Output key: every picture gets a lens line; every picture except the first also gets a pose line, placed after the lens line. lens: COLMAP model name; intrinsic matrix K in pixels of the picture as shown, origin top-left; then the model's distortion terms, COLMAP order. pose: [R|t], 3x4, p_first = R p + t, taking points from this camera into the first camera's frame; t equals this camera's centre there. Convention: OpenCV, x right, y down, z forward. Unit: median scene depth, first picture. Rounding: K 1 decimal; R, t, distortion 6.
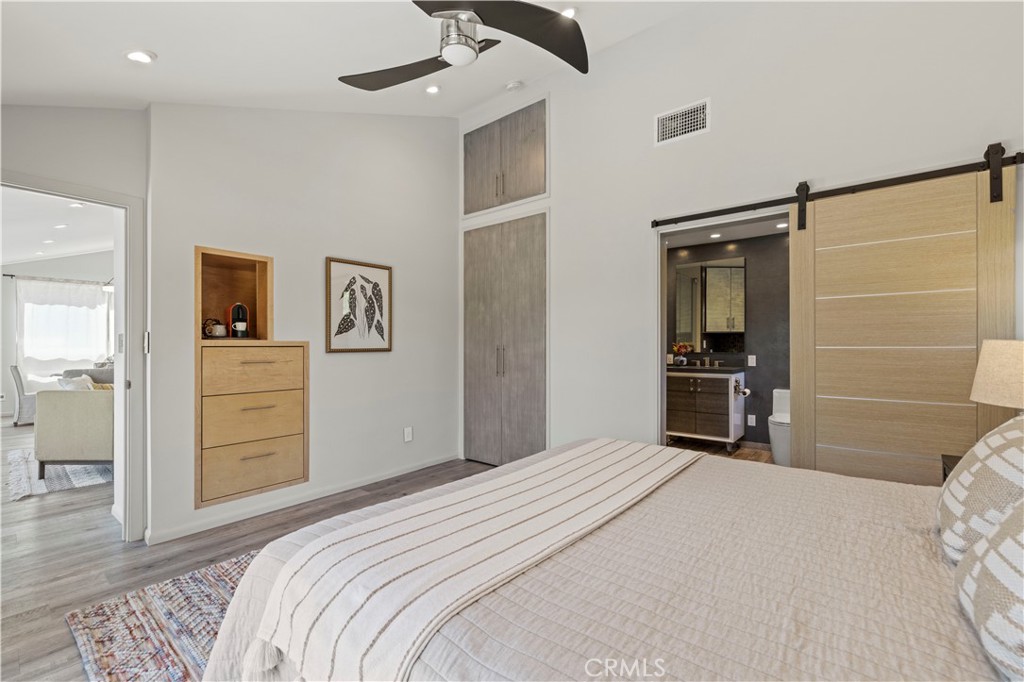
lens RADIAL K [[427.2, 0, 512.2], [0, 427.2, 344.6], [0, 0, 1]] dist [-0.001692, -0.000055]
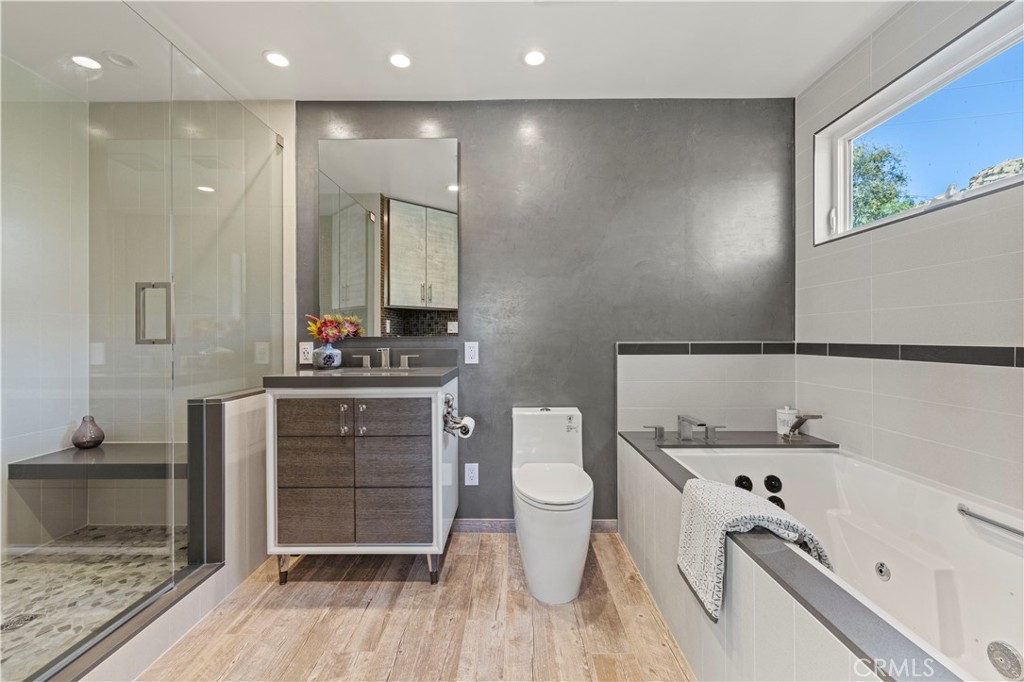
lens RADIAL K [[438.4, 0, 516.2], [0, 438.4, 338.5], [0, 0, 1]] dist [0.002239, 0.000562]
pose [[0.771707, -0.005228, 0.635957, 0.279258], [0.000708, 0.999973, 0.007360, 0.017789], [-0.635978, -0.005230, 0.771690, 0.576000]]
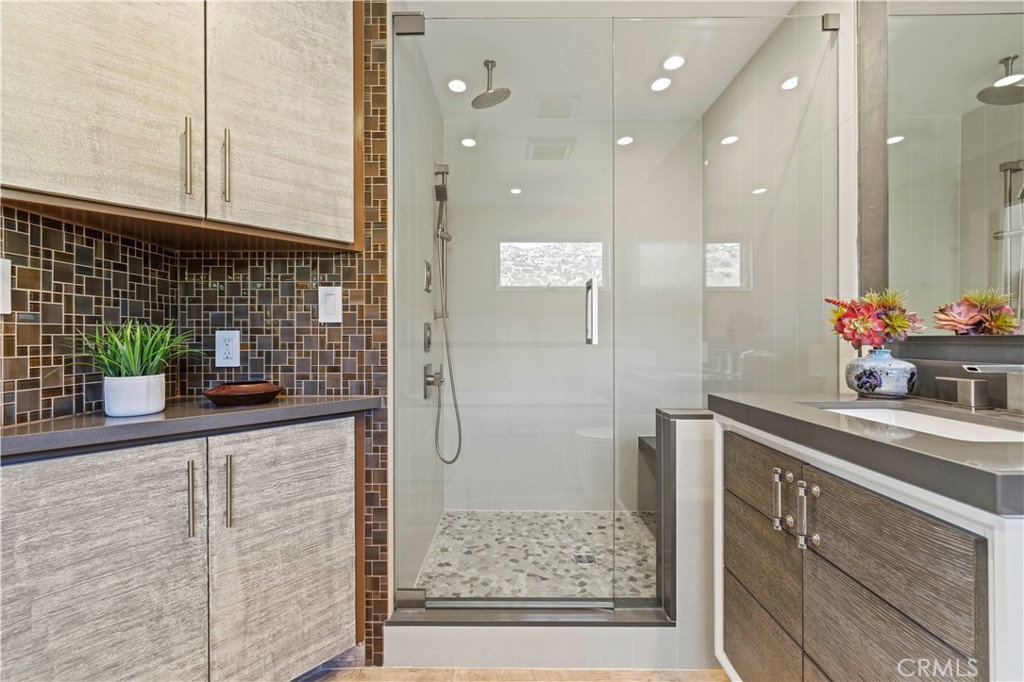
lens RADIAL K [[427.2, 0, 512.2], [0, 427.2, 344.6], [0, 0, 1]] dist [-0.001692, -0.000055]
pose [[0.629460, 0.006738, -0.777004, 0.479630], [0.004146, 0.999919, 0.012030, 0.020387], [0.777022, -0.010794, 0.629381, 0.760753]]
